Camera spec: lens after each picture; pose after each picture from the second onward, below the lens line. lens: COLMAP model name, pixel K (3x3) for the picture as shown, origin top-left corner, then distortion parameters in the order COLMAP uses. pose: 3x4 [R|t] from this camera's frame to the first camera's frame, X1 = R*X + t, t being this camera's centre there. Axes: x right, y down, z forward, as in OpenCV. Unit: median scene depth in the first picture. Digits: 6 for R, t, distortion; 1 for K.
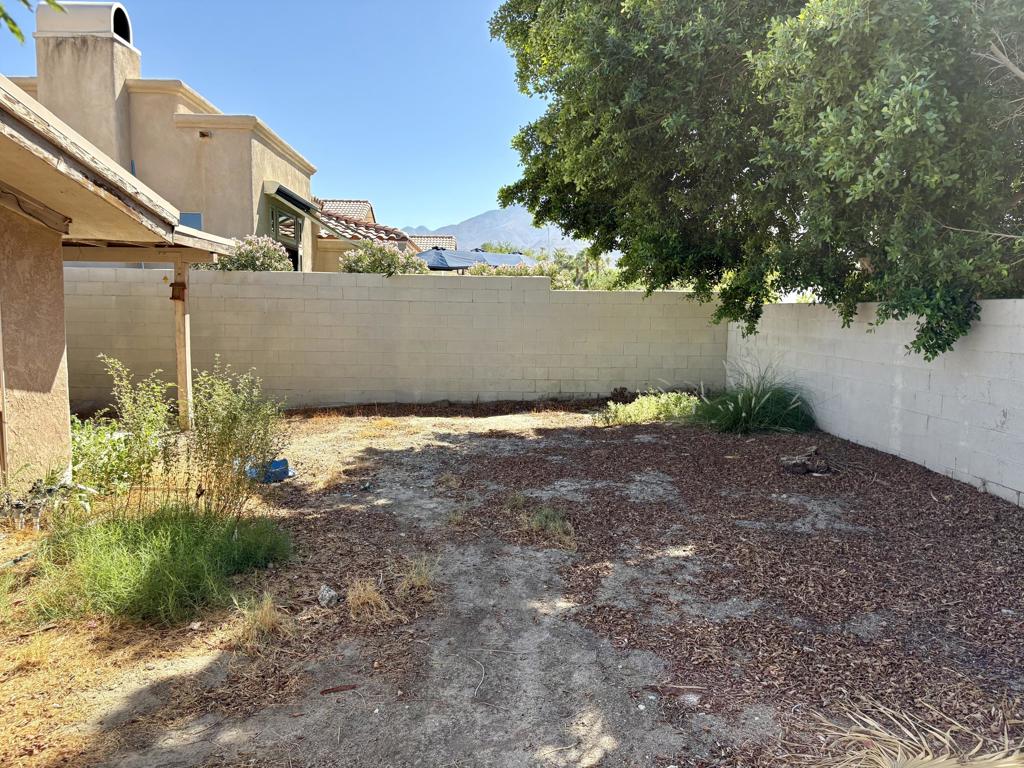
lens RADIAL K [[775.5, 0, 513.3], [0, 775.5, 389.1], [0, 0, 1]] dist [0.068985, -0.075095]
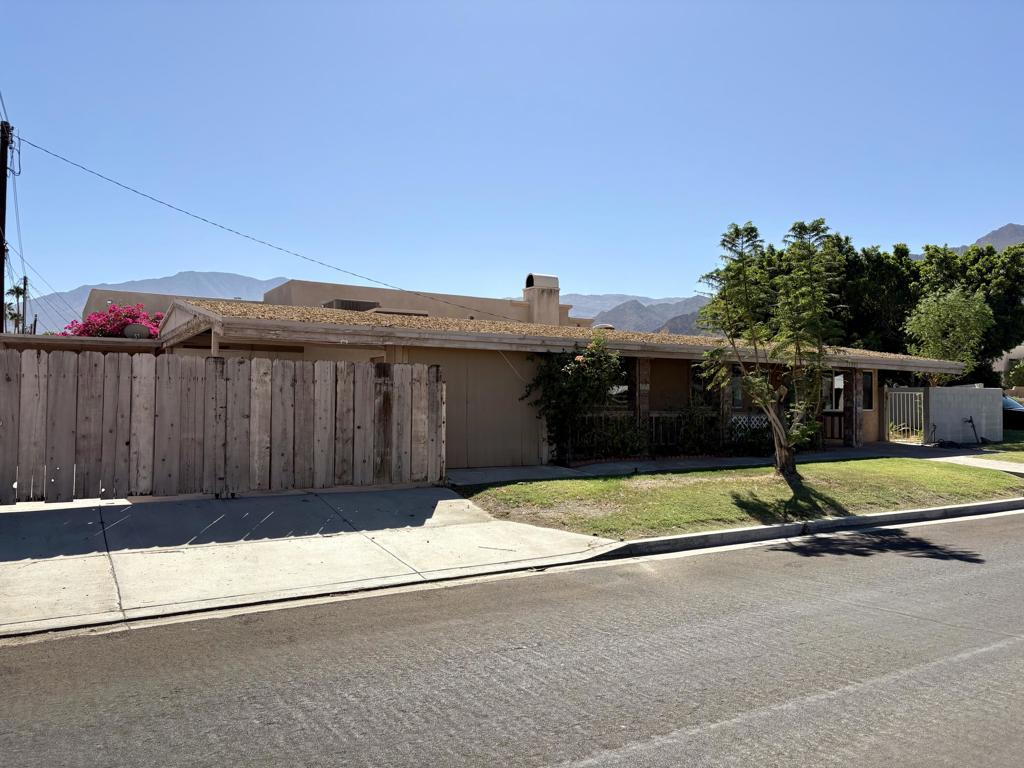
lens RADIAL K [[775.5, 0, 507.4], [0, 775.5, 387.1], [0, 0, 1]] dist [0.068985, -0.075095]
pose [[0.873080, 0.006729, 0.487531, -2.119837], [0.053765, 0.992478, -0.109983, 0.168218], [-0.484604, 0.122236, 0.866151, -1.239906]]
